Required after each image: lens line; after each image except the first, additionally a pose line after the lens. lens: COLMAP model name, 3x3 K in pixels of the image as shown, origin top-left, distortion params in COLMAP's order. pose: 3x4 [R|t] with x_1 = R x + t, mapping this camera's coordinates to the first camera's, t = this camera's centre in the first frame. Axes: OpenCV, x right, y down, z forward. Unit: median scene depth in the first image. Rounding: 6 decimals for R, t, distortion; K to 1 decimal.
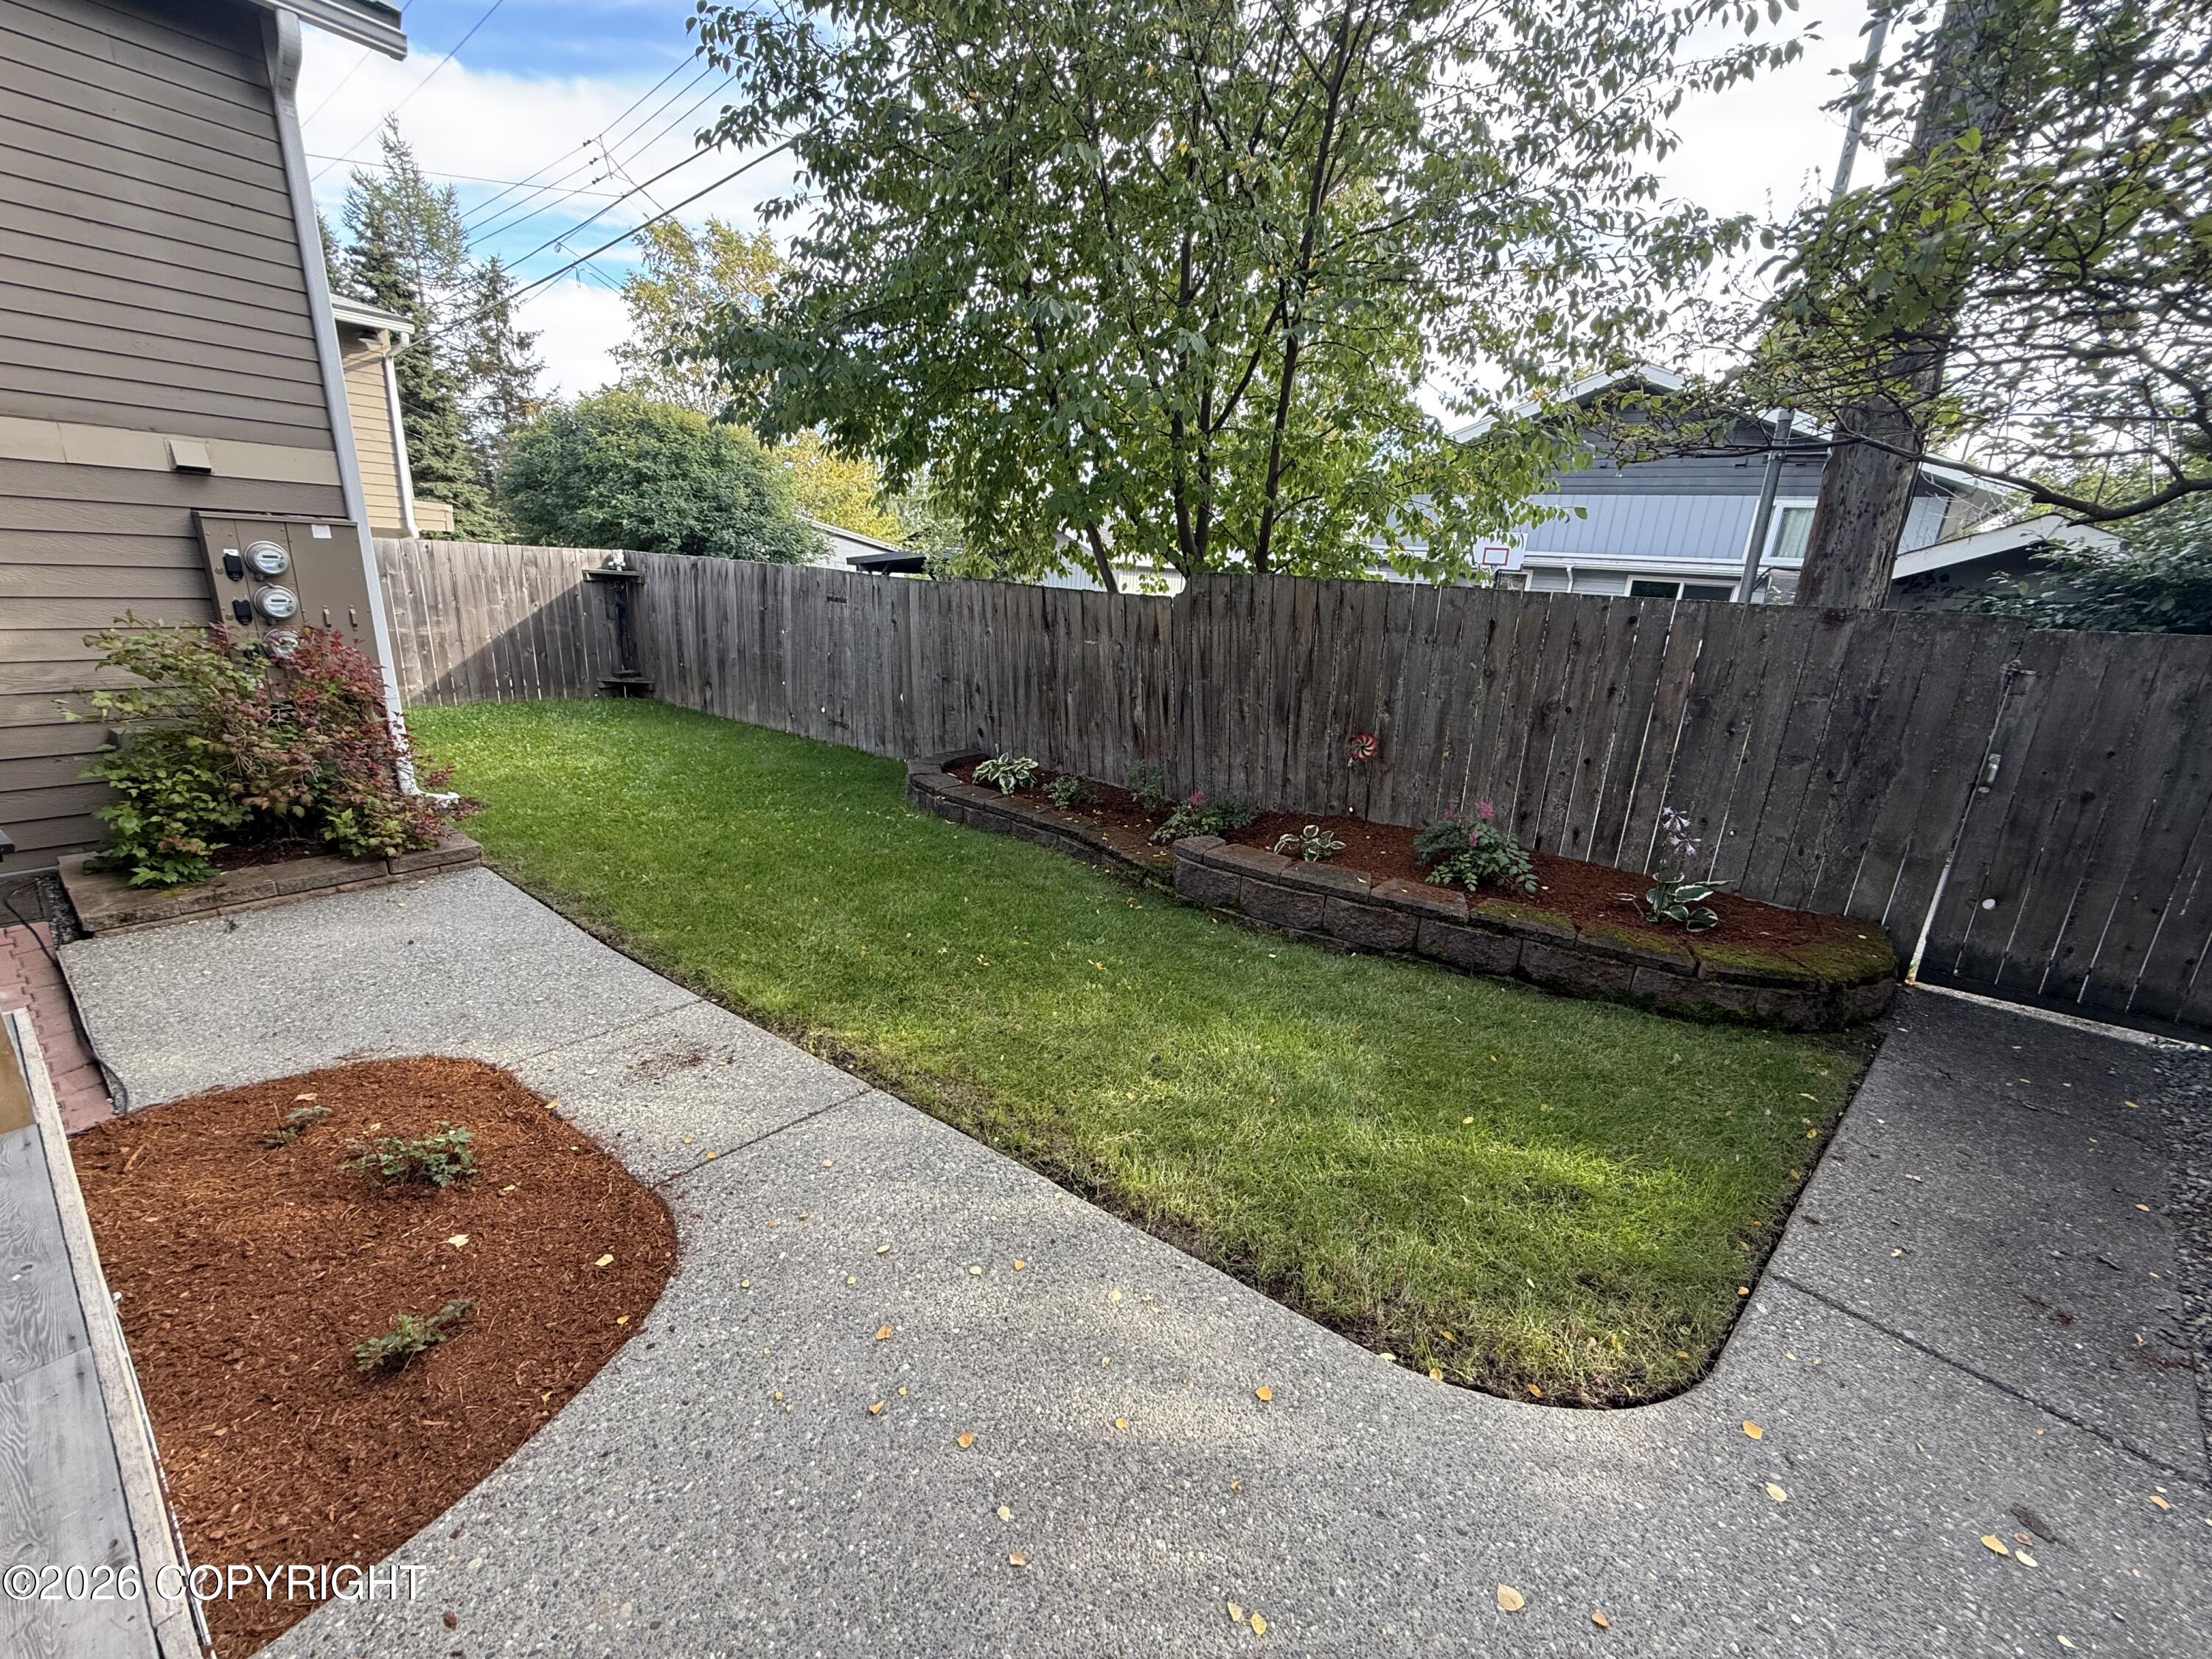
lens RADIAL K [[890.5, 0, 1106.0], [0, 890.5, 829.5], [0, 0, 1]] dist [0.000053, -0.000025]
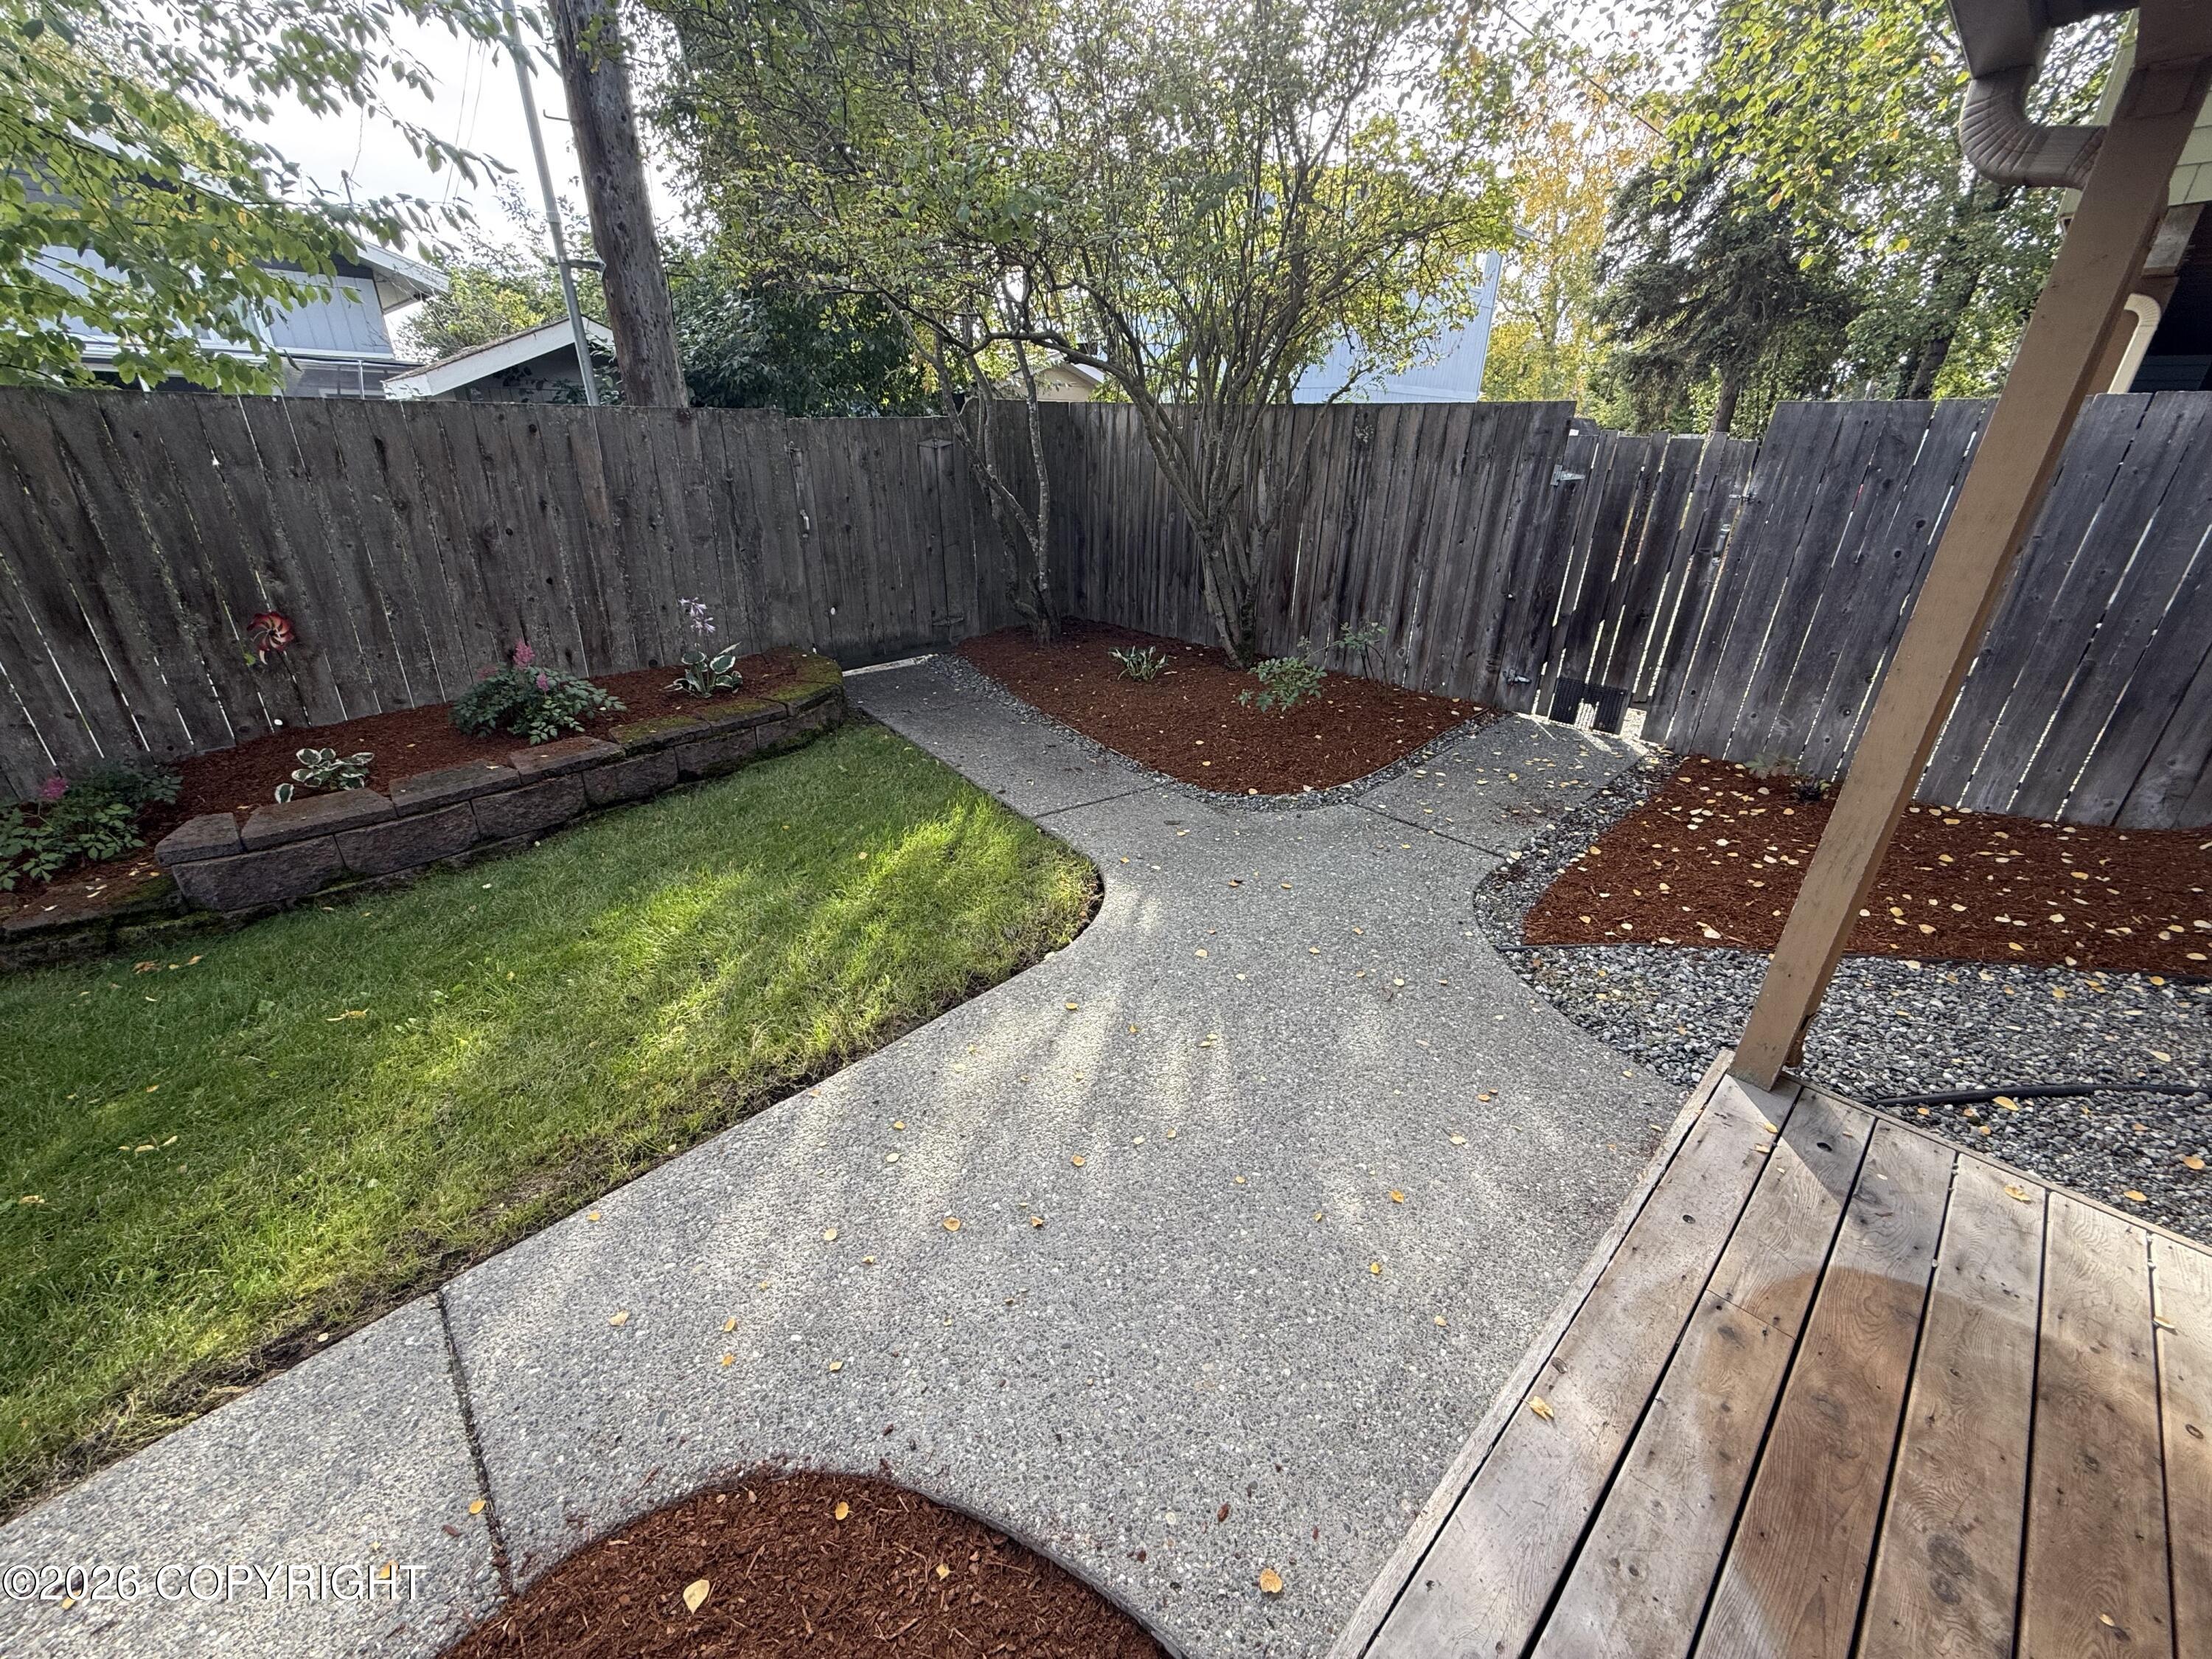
lens RADIAL K [[876.1, 0, 1106.0], [0, 876.1, 829.5], [0, 0, 1]] dist [-0.000747, -0.000038]
pose [[0.142245, -0.463557, 0.874575, -0.461383], [0.263181, 0.869468, 0.418045, -0.102628], [-0.954202, 0.170707, 0.245677, 0.264527]]
